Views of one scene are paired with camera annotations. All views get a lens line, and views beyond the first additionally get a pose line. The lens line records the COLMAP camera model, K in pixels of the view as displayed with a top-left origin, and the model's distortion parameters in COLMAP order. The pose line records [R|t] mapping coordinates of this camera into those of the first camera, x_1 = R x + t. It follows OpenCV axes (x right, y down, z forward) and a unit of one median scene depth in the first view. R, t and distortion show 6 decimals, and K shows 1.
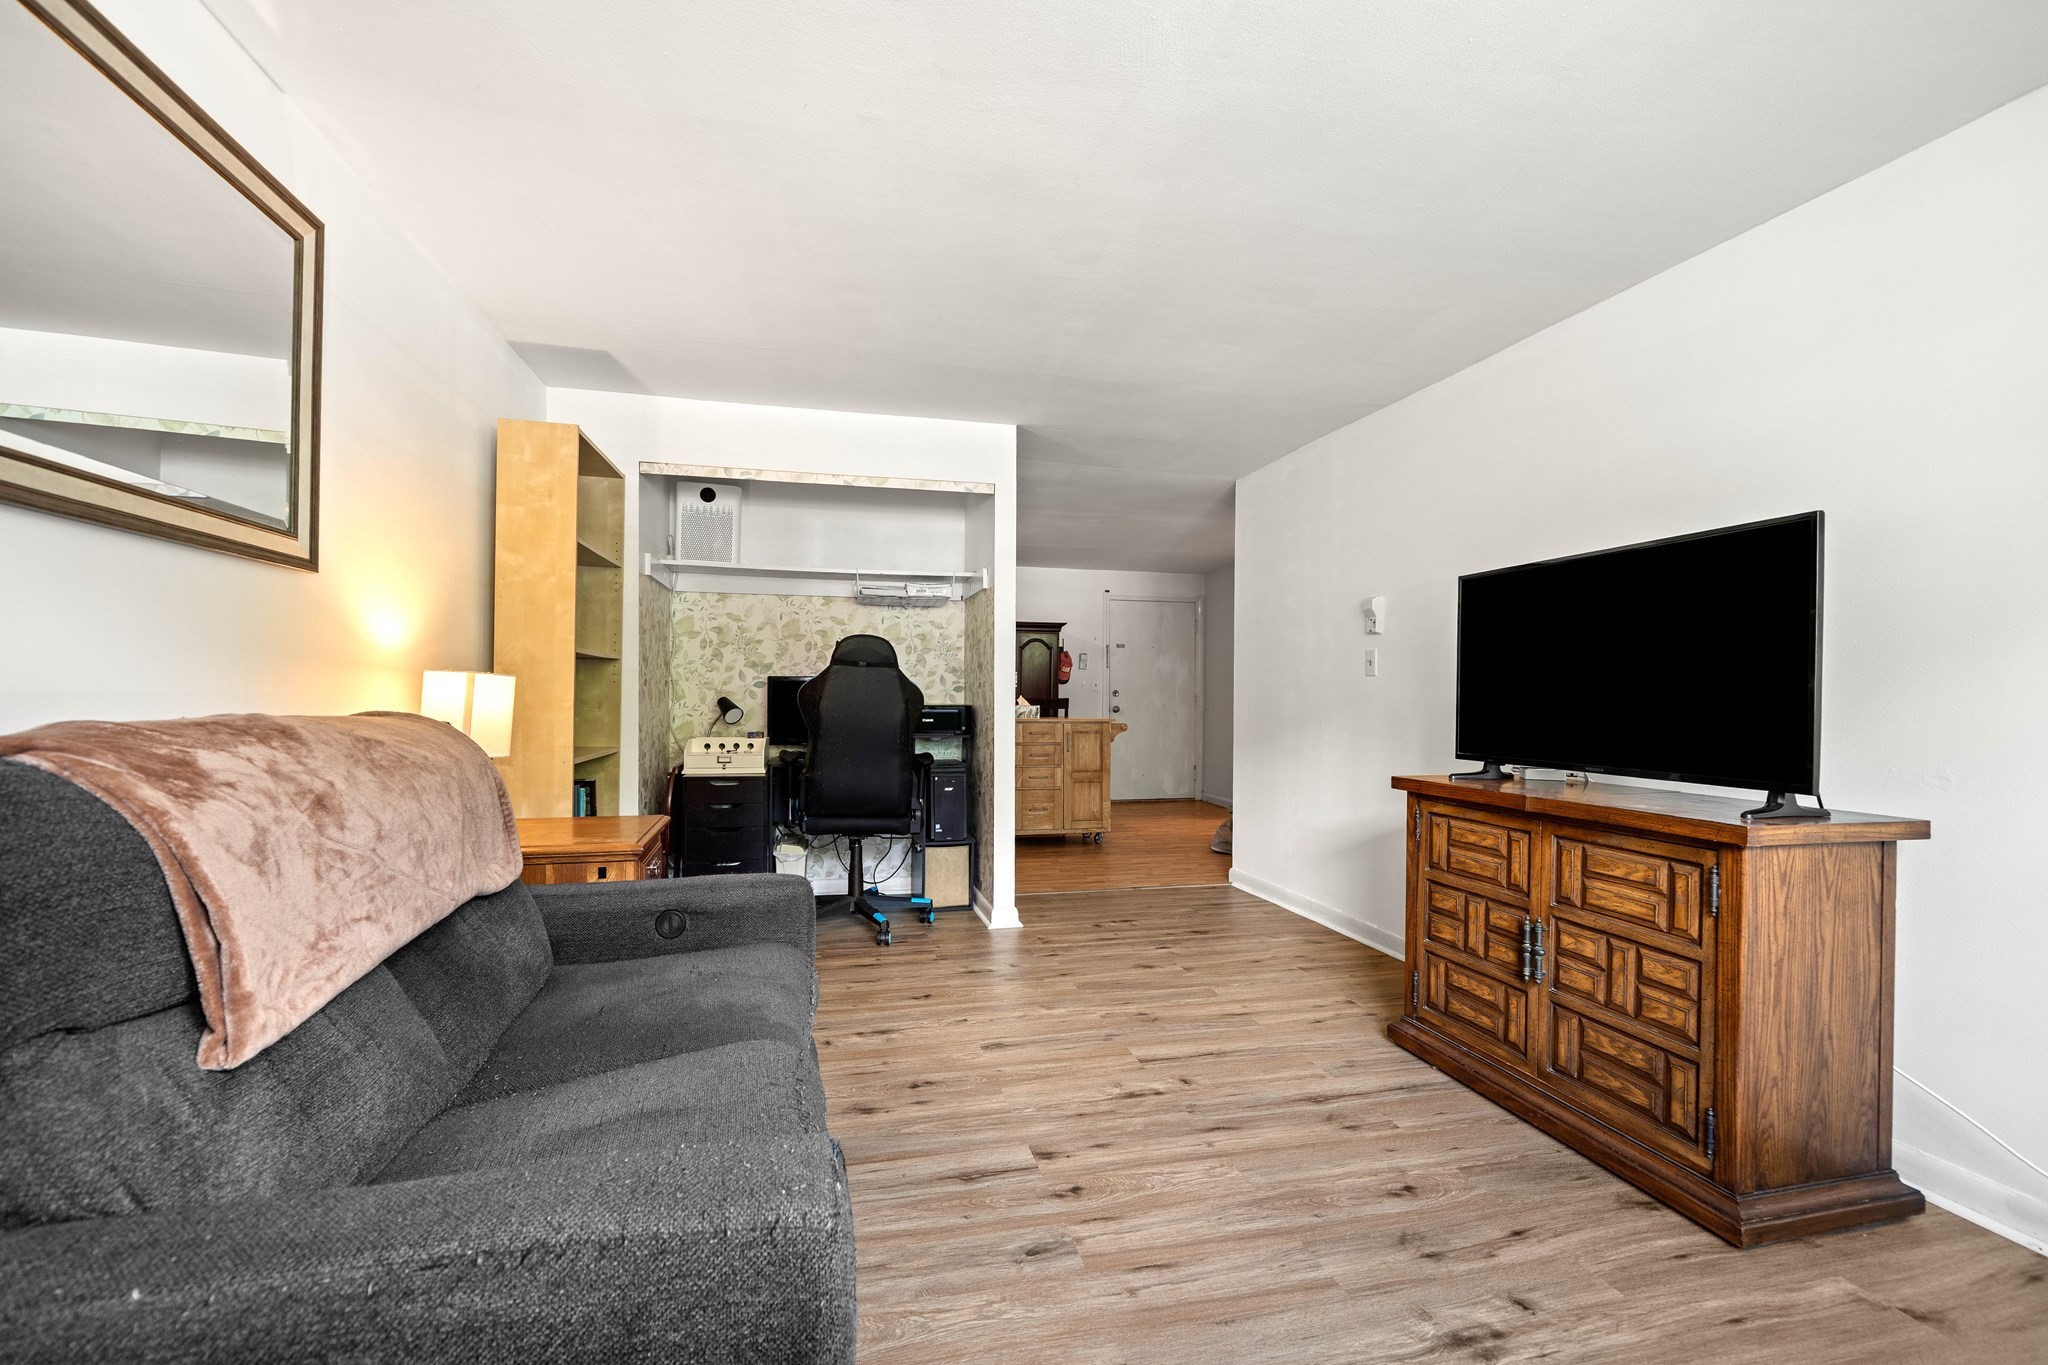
lens RADIAL K [[844.1, 0, 1007.3], [0, 844.1, 695.4], [0, 0, 1]] dist [0.000556, 0.000232]
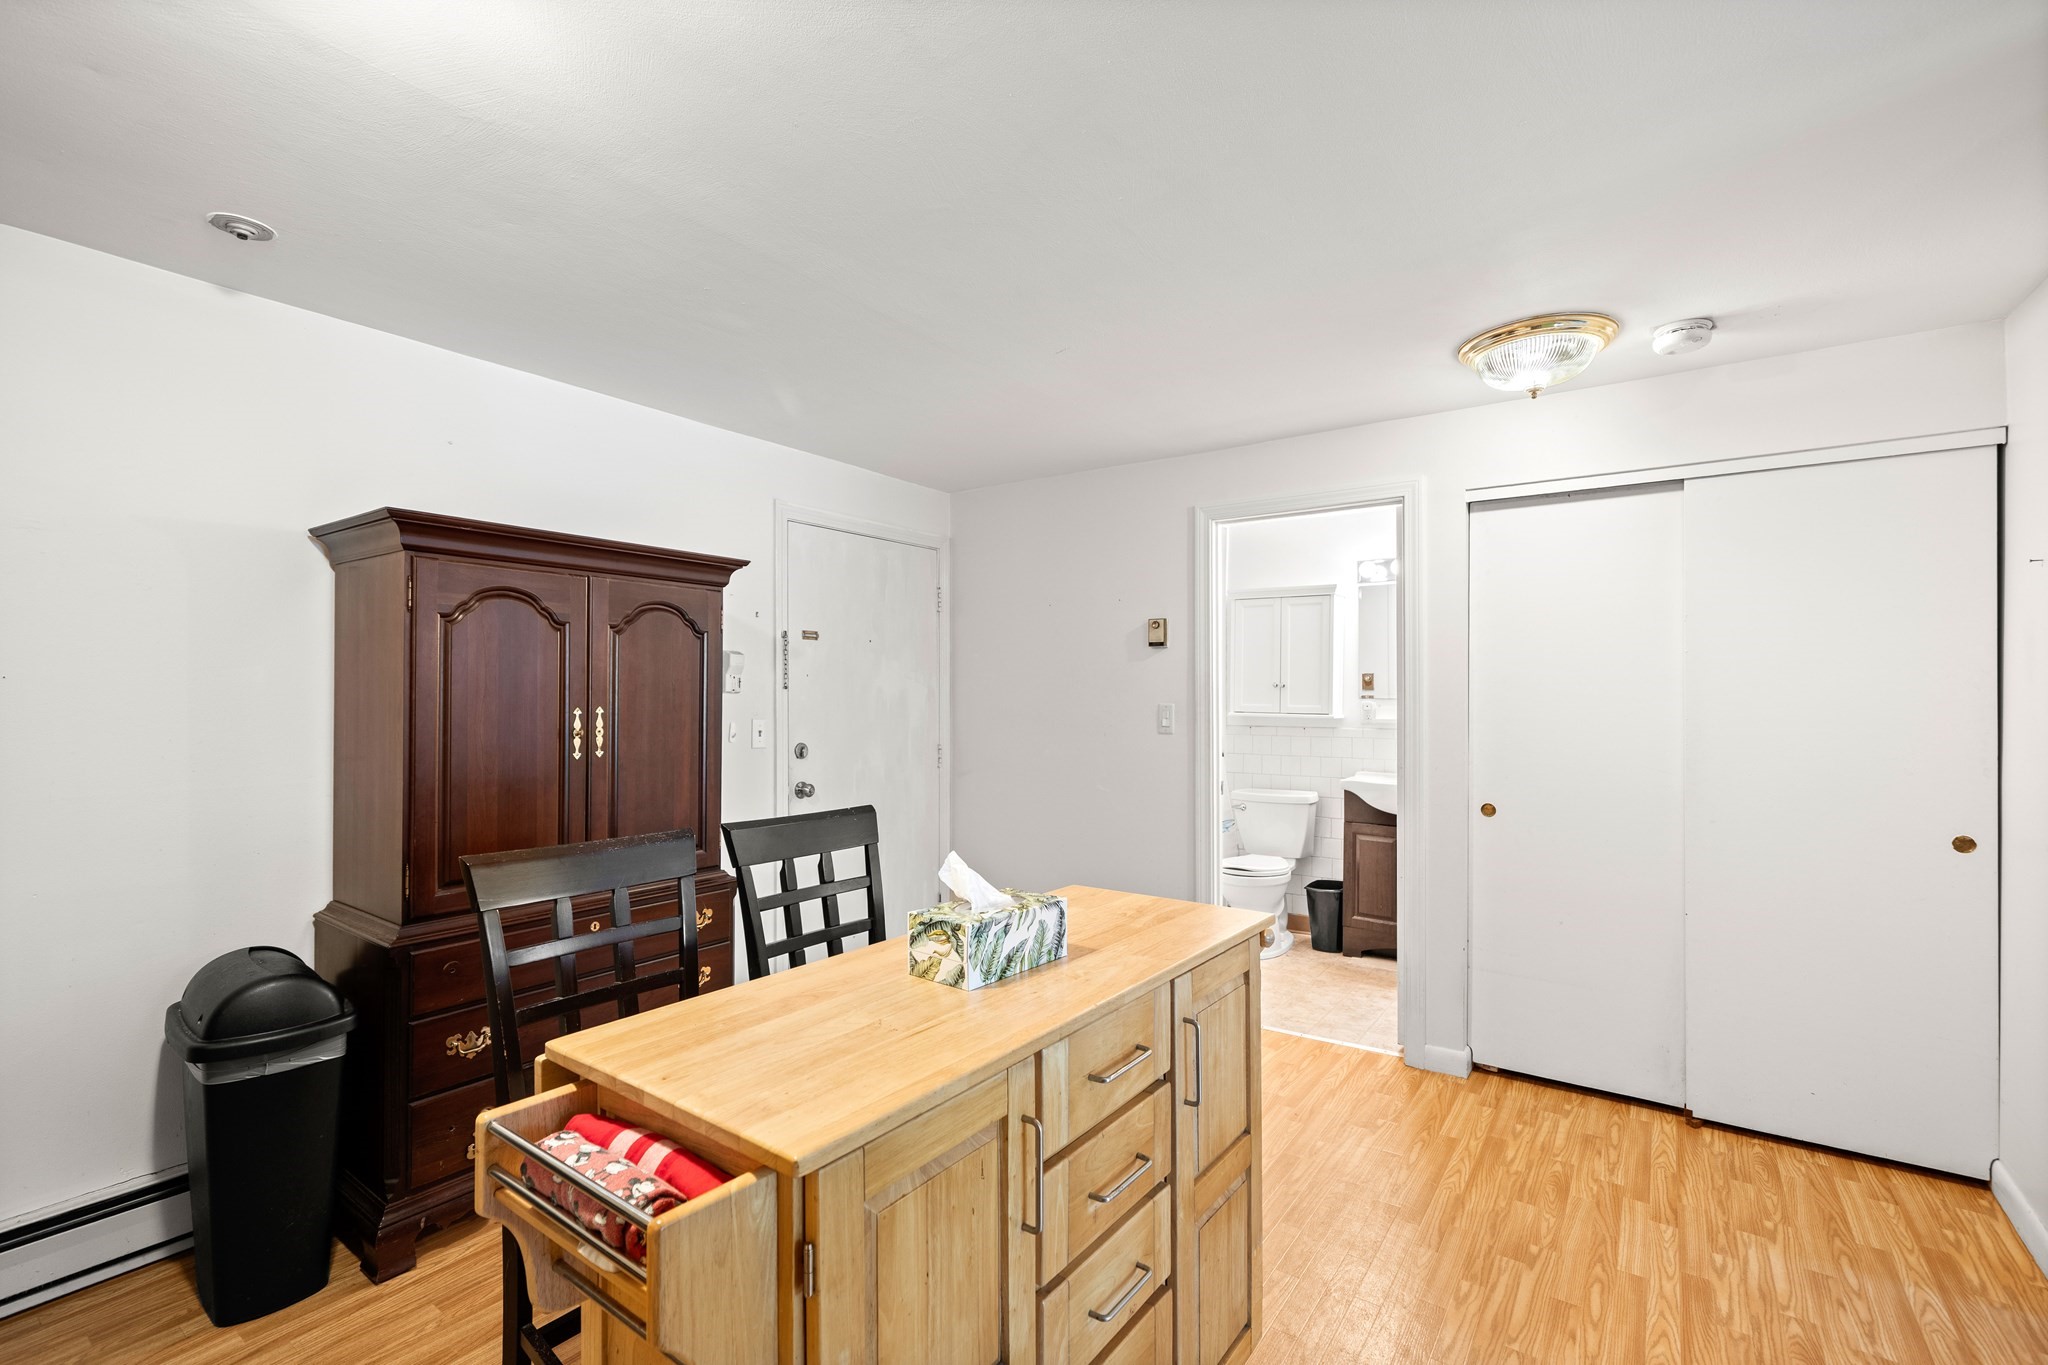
lens RADIAL K [[911.6, 0, 992.2], [0, 911.6, 699.1], [0, 0, 1]] dist [0.000272, 0.000216]
pose [[0.761283, -0.007055, 0.648381, -0.206602], [0.006627, 0.999973, 0.003100, -0.067785], [-0.648386, 0.001937, 0.761310, 1.455522]]
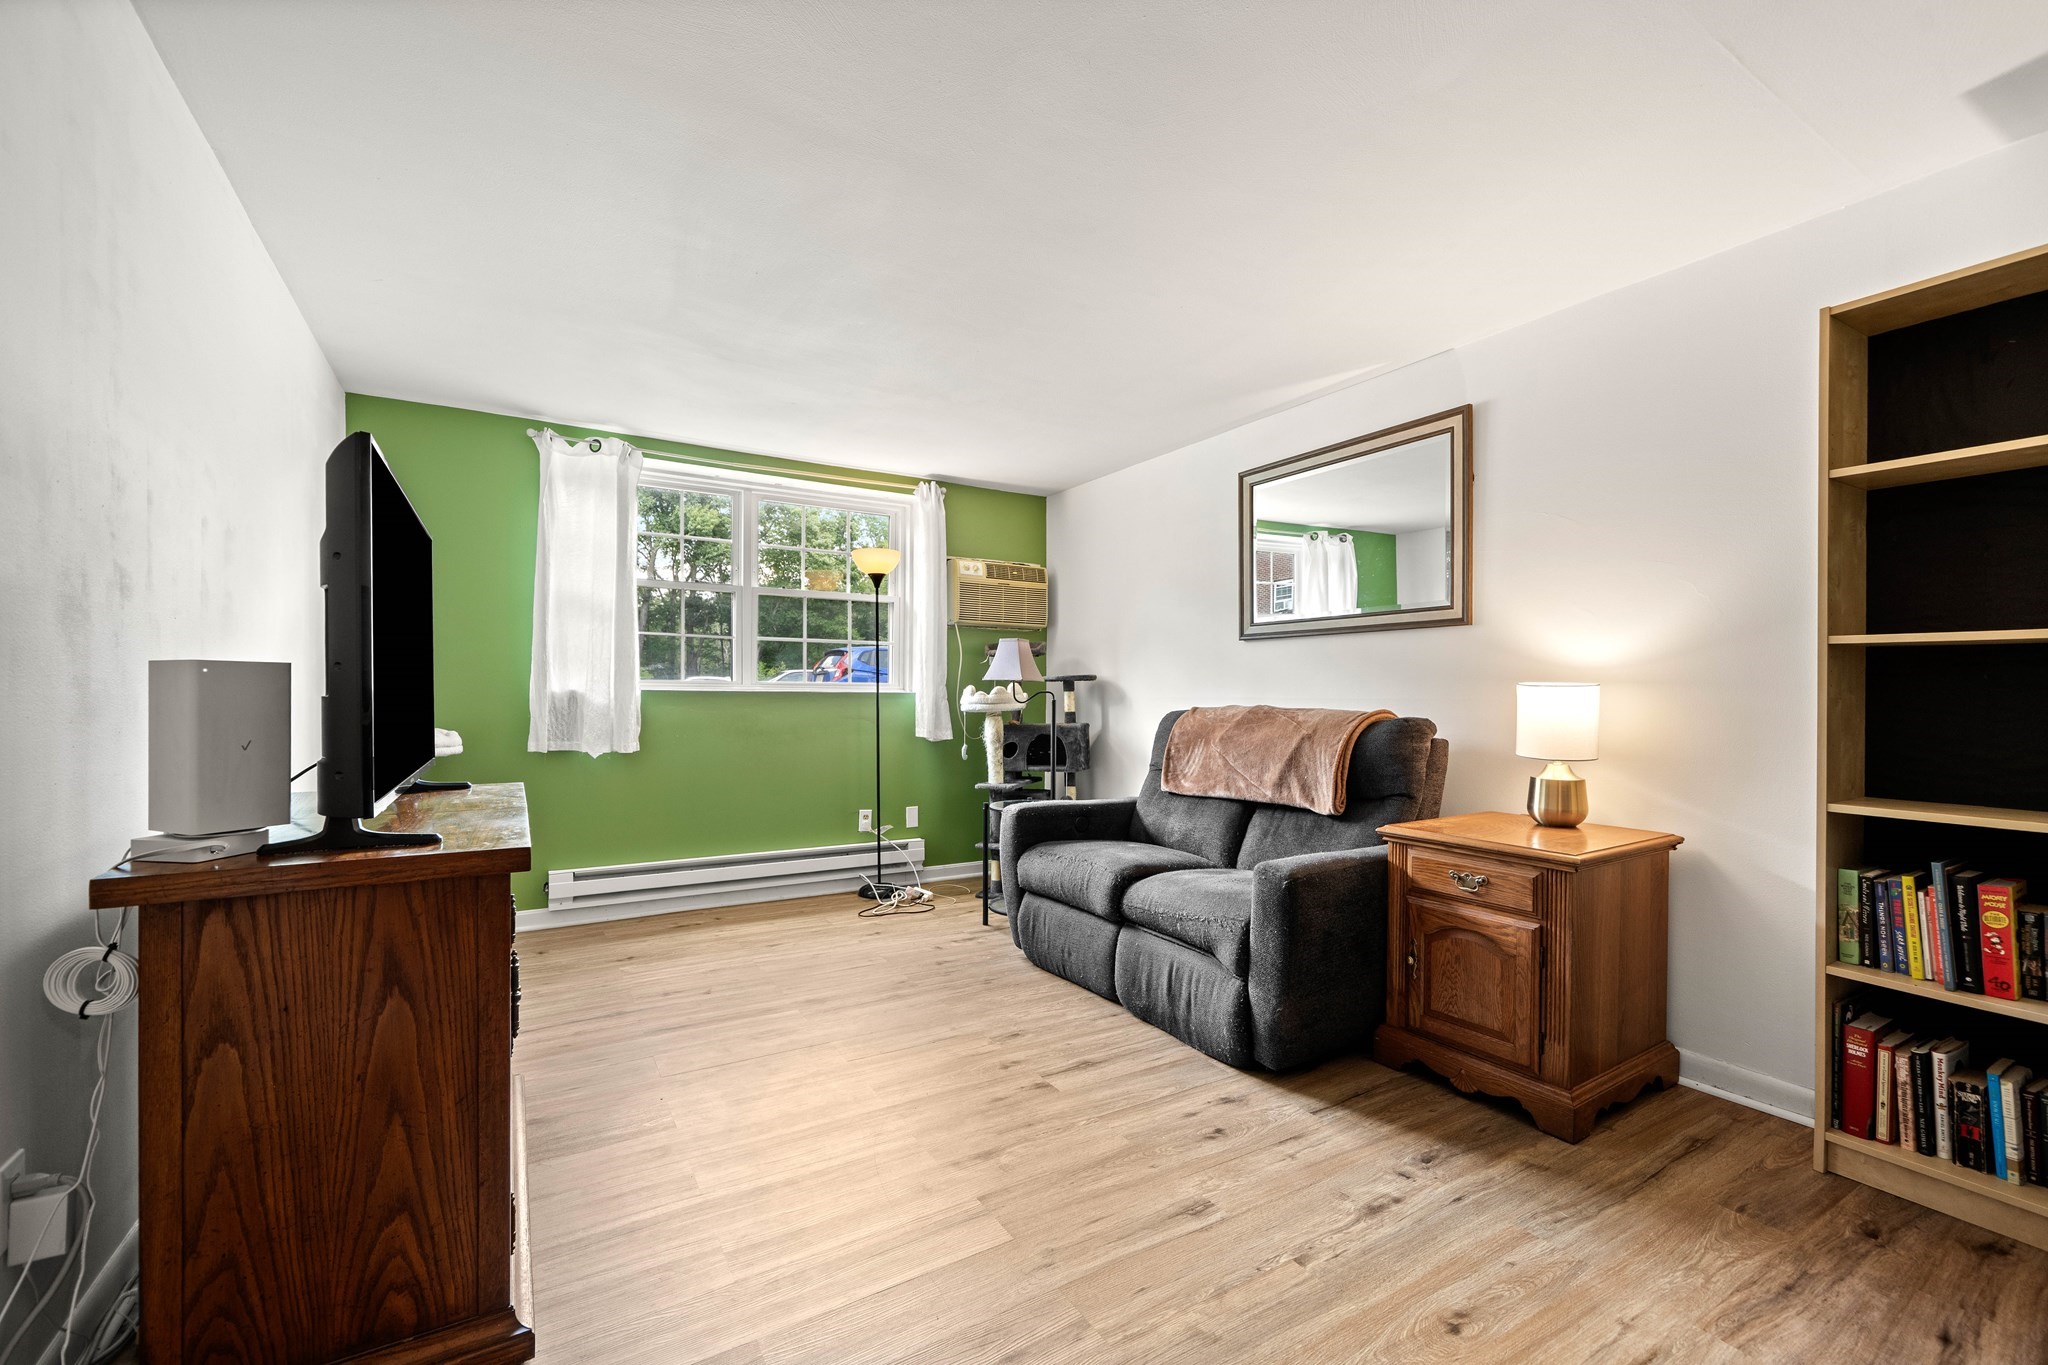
lens RADIAL K [[844.1, 0, 1007.3], [0, 844.1, 695.4], [0, 0, 1]] dist [0.000556, 0.000232]
pose [[-0.952766, -0.014185, -0.303374, 0.251679], [-0.015317, 0.999882, 0.001353, -0.000243], [0.303319, 0.005936, -0.952870, 1.163337]]
